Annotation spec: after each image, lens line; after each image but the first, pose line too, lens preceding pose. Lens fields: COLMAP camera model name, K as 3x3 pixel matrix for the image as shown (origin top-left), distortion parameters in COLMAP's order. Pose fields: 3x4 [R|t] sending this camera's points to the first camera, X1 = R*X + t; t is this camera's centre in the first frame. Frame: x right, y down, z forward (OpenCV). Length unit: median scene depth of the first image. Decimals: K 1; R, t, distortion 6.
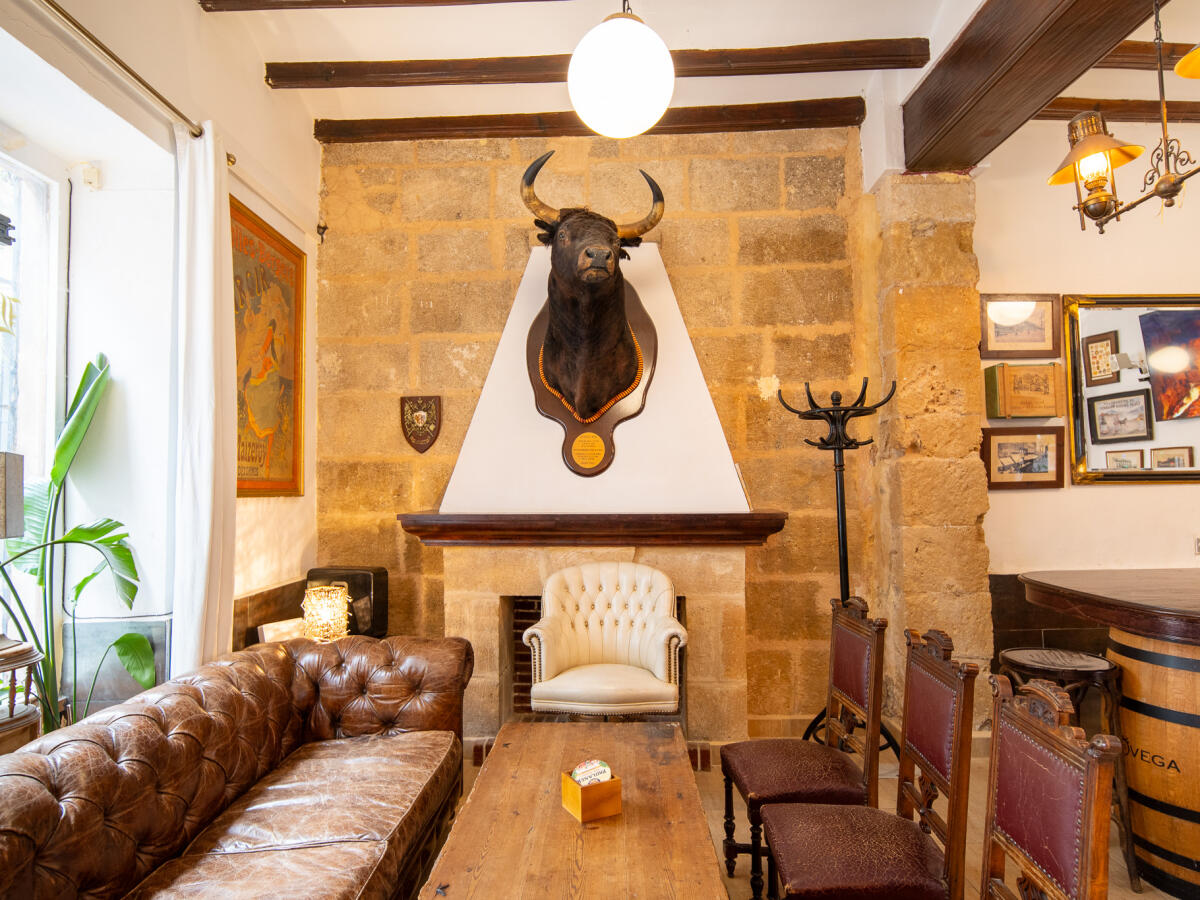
lens RADIAL K [[722.0, 0, 596.5], [0, 722.0, 452.7], [0, 0, 1]] dist [-0.006604, -0.000825]
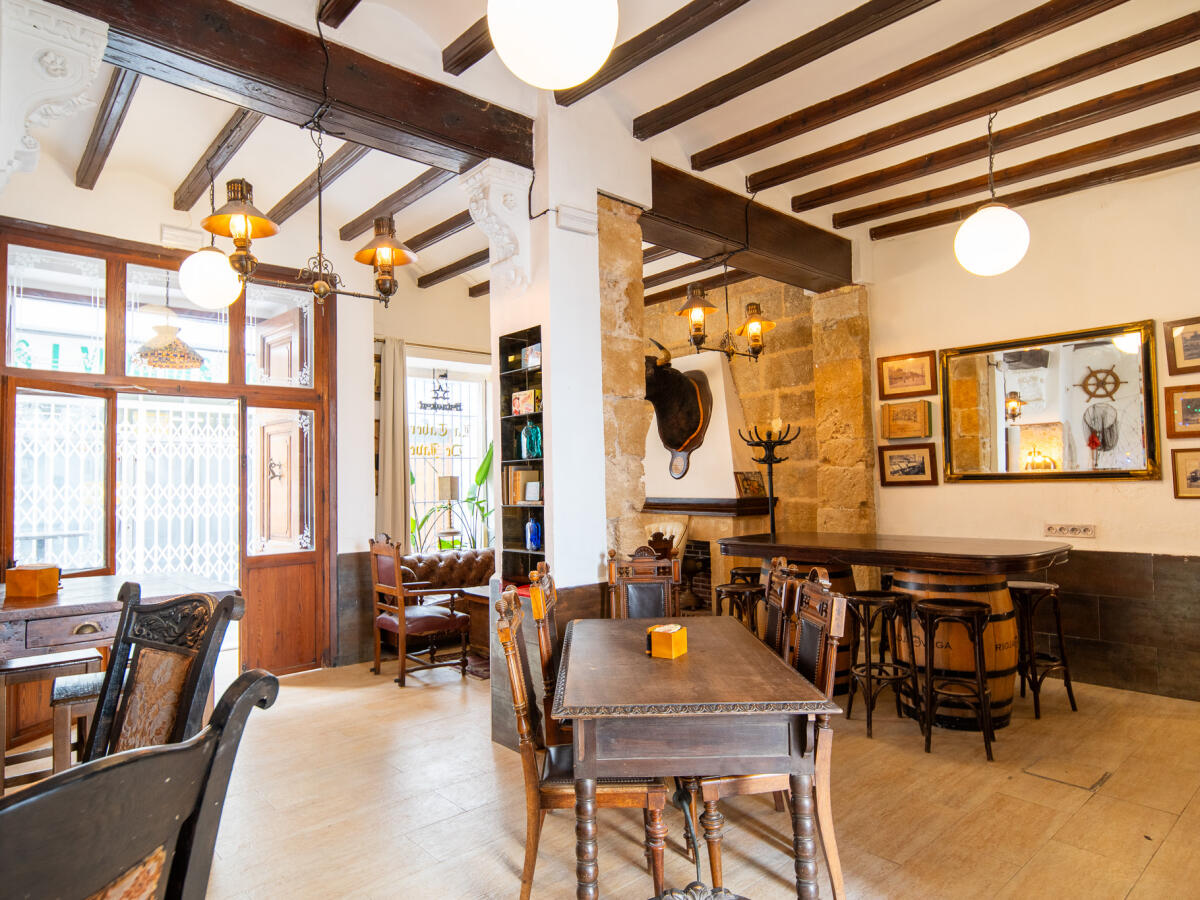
lens RADIAL K [[722.0, 0, 599.5], [0, 722.0, 450.9], [0, 0, 1]] dist [-0.006604, -0.000825]
pose [[0.677058, -0.032201, -0.735224, 1.258824], [0.041438, 0.999125, -0.005600, -0.040026], [0.734762, -0.026675, 0.677801, -0.478509]]
